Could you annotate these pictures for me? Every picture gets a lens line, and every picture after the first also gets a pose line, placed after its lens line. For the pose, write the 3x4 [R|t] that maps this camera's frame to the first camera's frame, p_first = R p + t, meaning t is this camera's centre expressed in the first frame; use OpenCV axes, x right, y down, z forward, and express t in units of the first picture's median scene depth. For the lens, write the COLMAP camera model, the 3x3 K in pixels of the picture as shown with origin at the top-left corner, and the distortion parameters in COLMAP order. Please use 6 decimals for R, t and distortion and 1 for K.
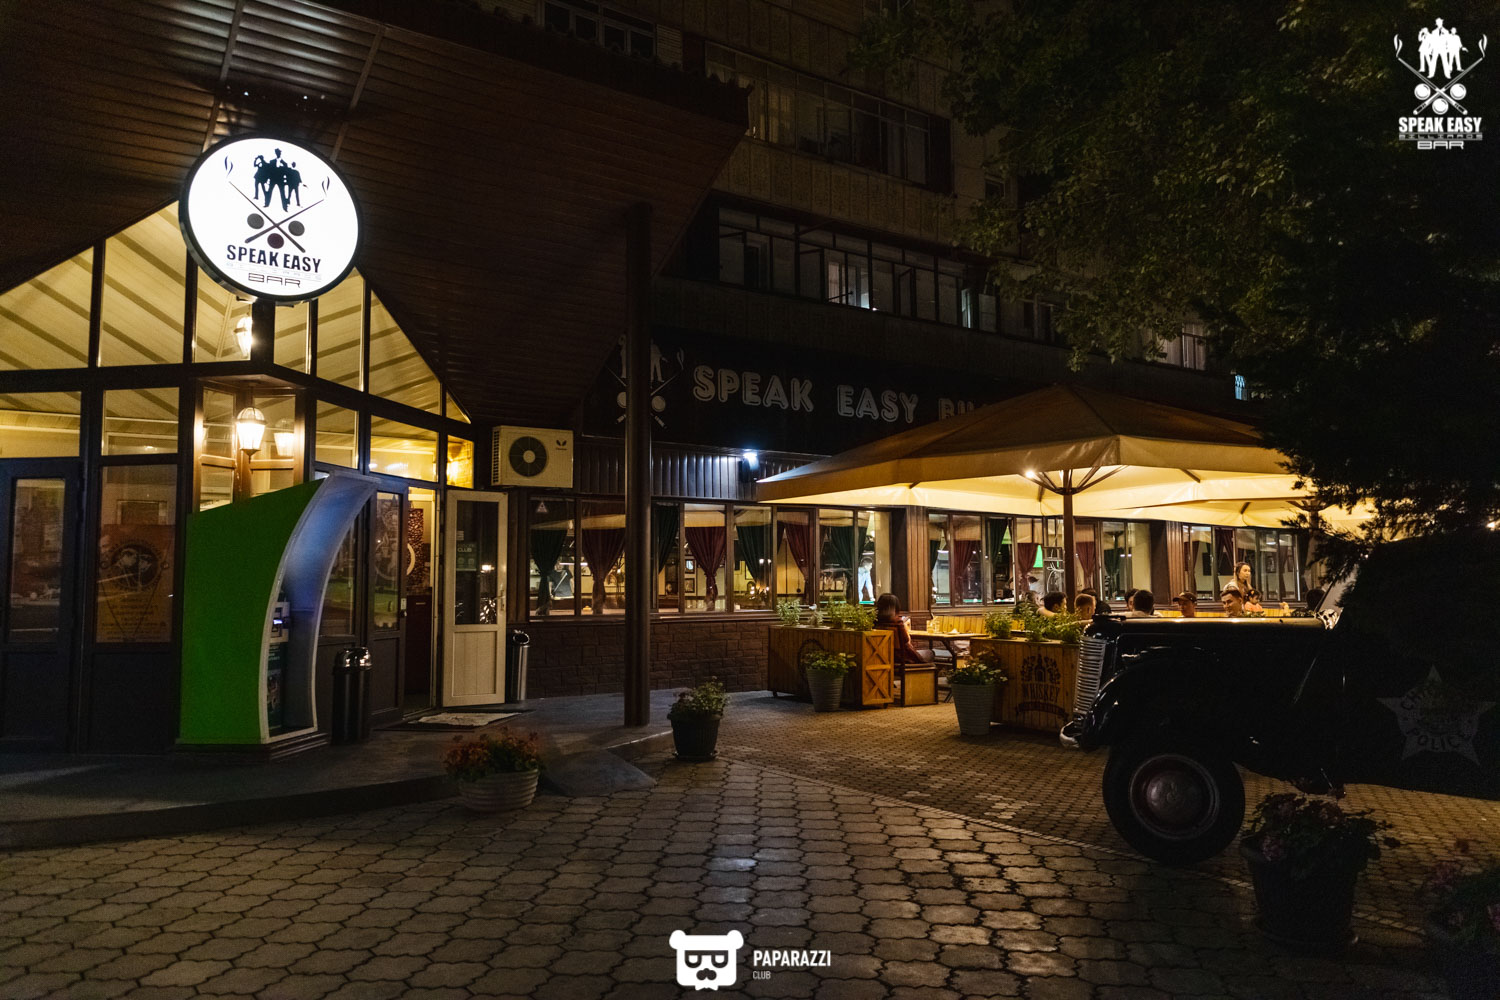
lens RADIAL K [[1038.0, 0, 785.4], [0, 1038.0, 513.6], [0, 0, 1]] dist [-0.007113, 0.005390]
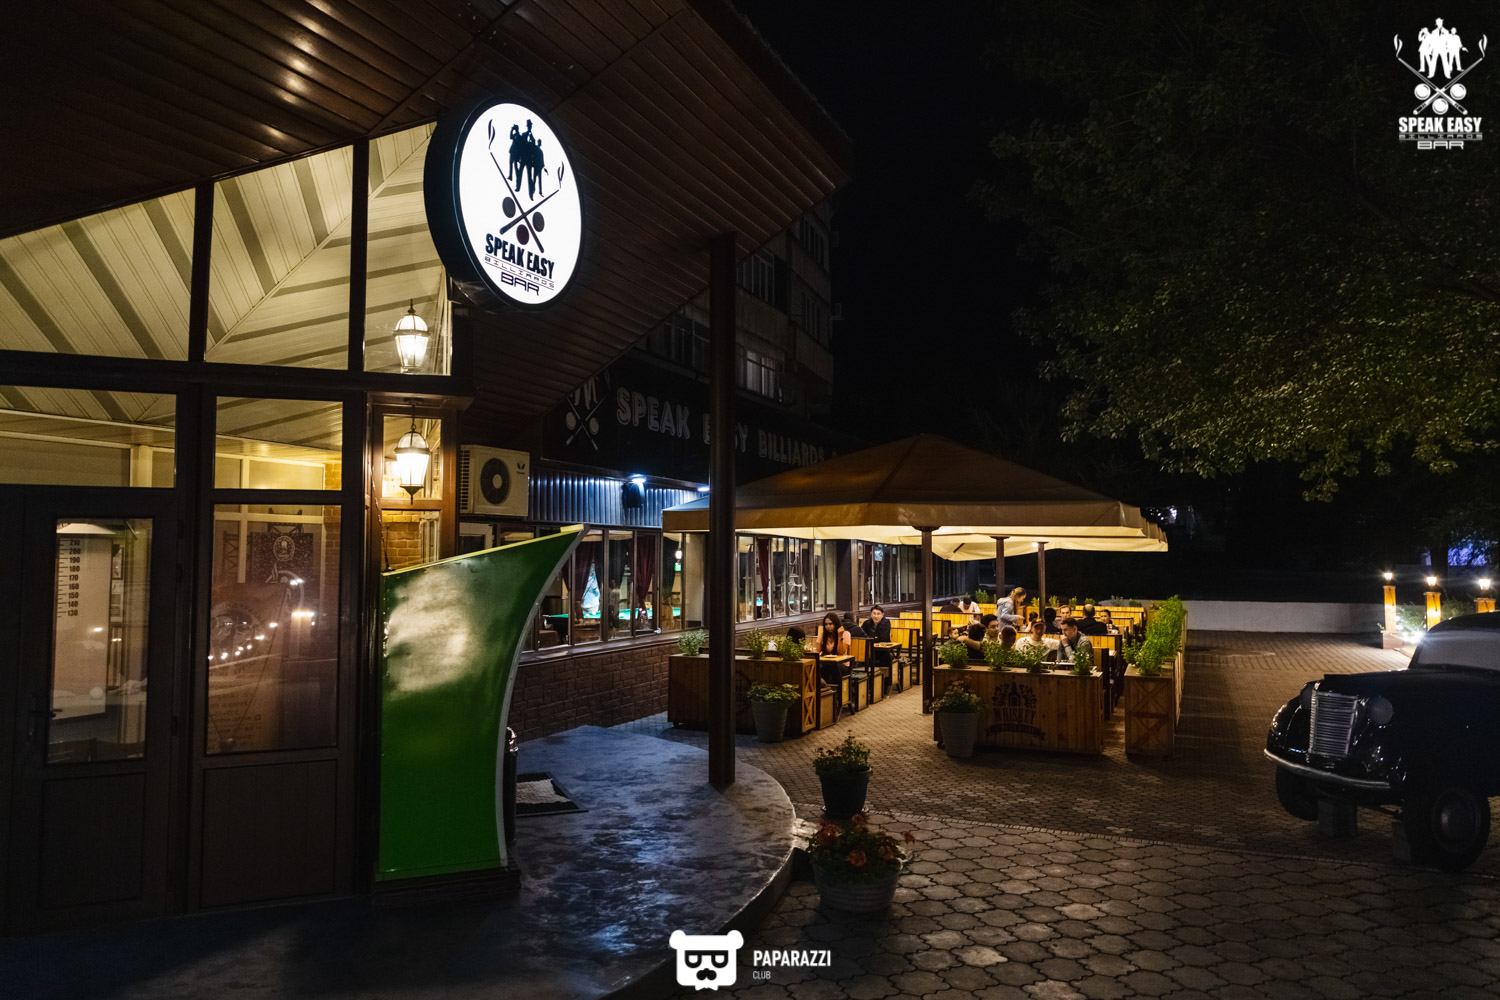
lens RADIAL K [[986.0, 0, 750.0], [0, 986.0, 500.0], [0, 0, 1]] dist [0.018454, 0.000399]
pose [[0.874517, 0.034798, 0.483745, -0.693871], [-0.033813, 0.999370, -0.010763, -0.055345], [-0.483815, -0.006944, 0.875143, 0.242379]]
